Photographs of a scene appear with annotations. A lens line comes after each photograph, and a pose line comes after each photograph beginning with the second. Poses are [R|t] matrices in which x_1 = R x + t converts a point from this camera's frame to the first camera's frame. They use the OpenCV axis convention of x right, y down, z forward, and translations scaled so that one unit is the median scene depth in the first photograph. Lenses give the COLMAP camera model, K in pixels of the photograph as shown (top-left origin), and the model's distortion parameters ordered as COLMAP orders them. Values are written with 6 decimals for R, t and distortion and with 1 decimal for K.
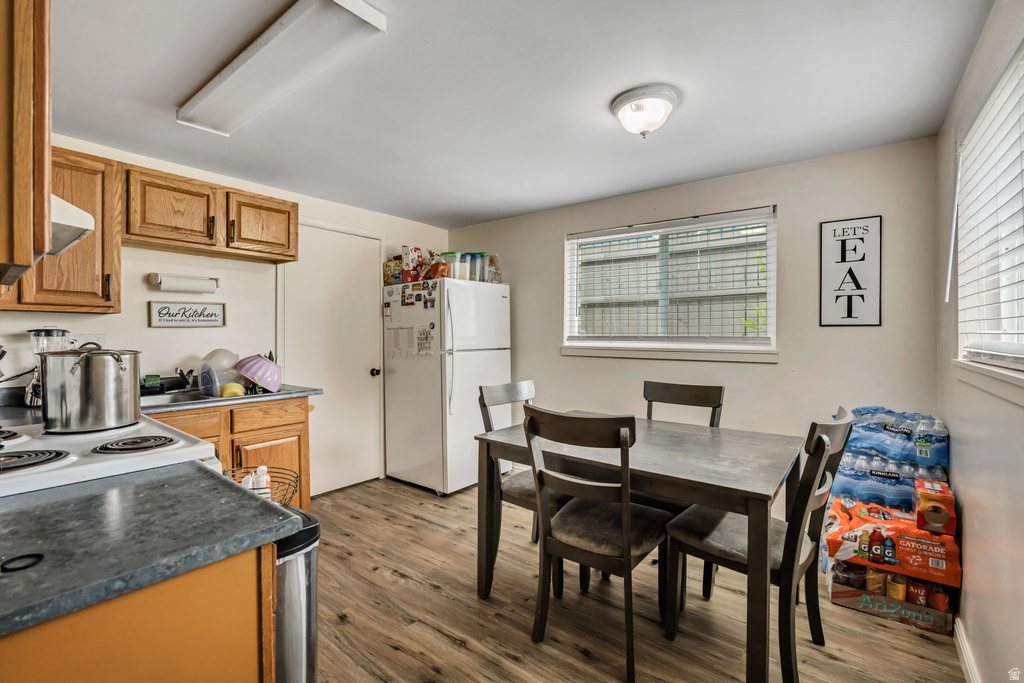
lens RADIAL K [[443.1, 0, 511.5], [0, 443.1, 337.8], [0, 0, 1]] dist [-0.011679, -0.000325]
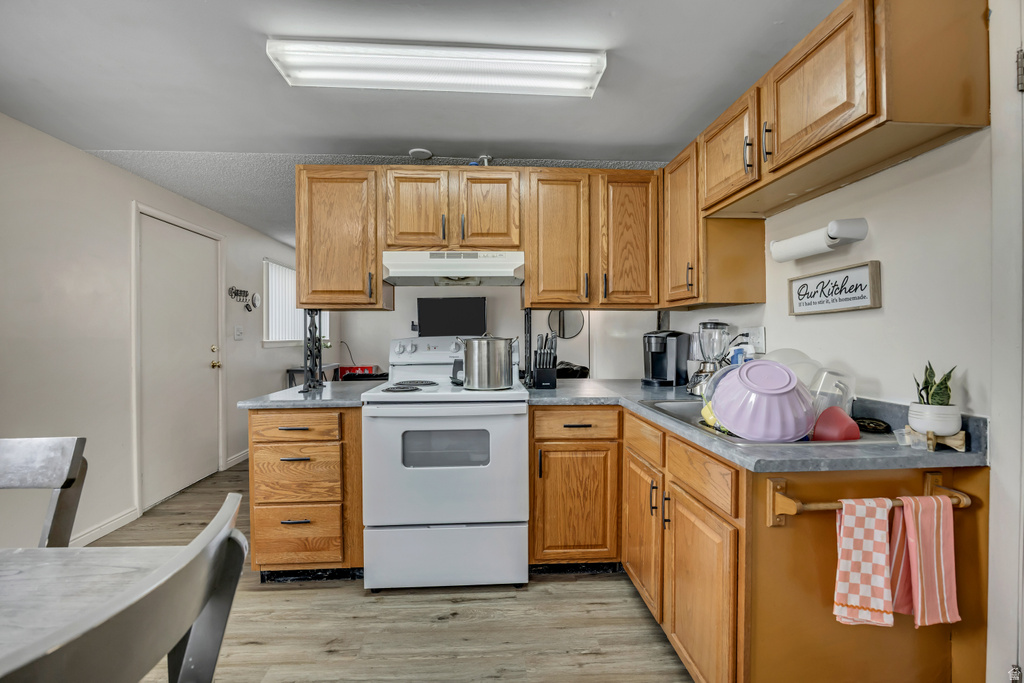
lens RADIAL K [[443.1, 0, 509.4], [0, 443.1, 340.6], [0, 0, 1]] dist [-0.011679, -0.000325]
pose [[-0.750953, 0.010845, -0.660267, -0.004399], [-0.002399, 0.999814, 0.019150, 0.003764], [0.660352, 0.015964, -0.750787, 1.204776]]
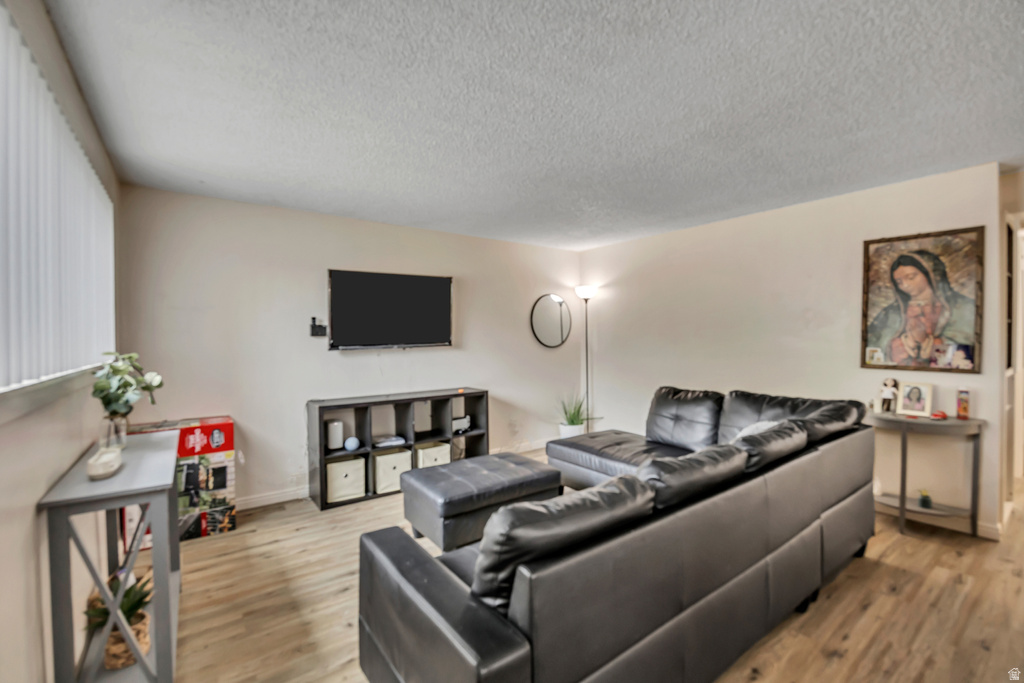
lens RADIAL K [[443.1, 0, 519.1], [0, 443.1, 348.4], [0, 0, 1]] dist [-0.011679, -0.000325]
pose [[-0.261622, 0.025401, -0.964836, -0.251871], [0.002822, 0.999669, 0.025553, -0.000757], [0.965166, 0.003962, -0.261607, -0.313791]]
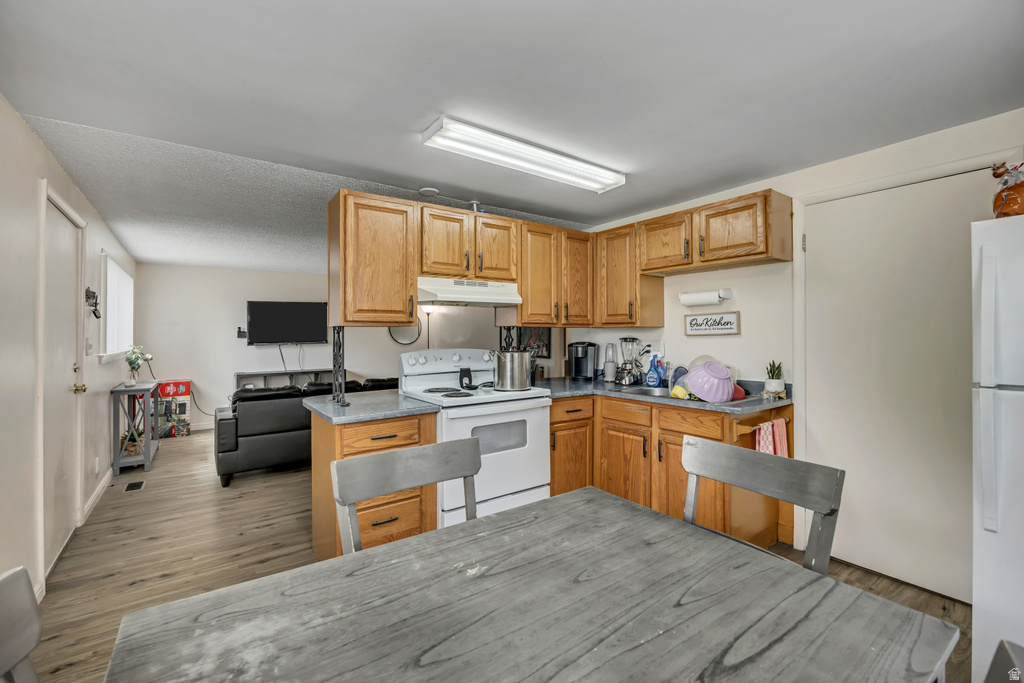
lens RADIAL K [[443.1, 0, 516.8], [0, 443.1, 336.5], [0, 0, 1]] dist [-0.011679, -0.000325]
pose [[-0.276183, 0.004624, -0.961094, 0.522084], [-0.001839, 0.999984, 0.005339, -0.026236], [0.961103, 0.003242, -0.276170, 0.862347]]
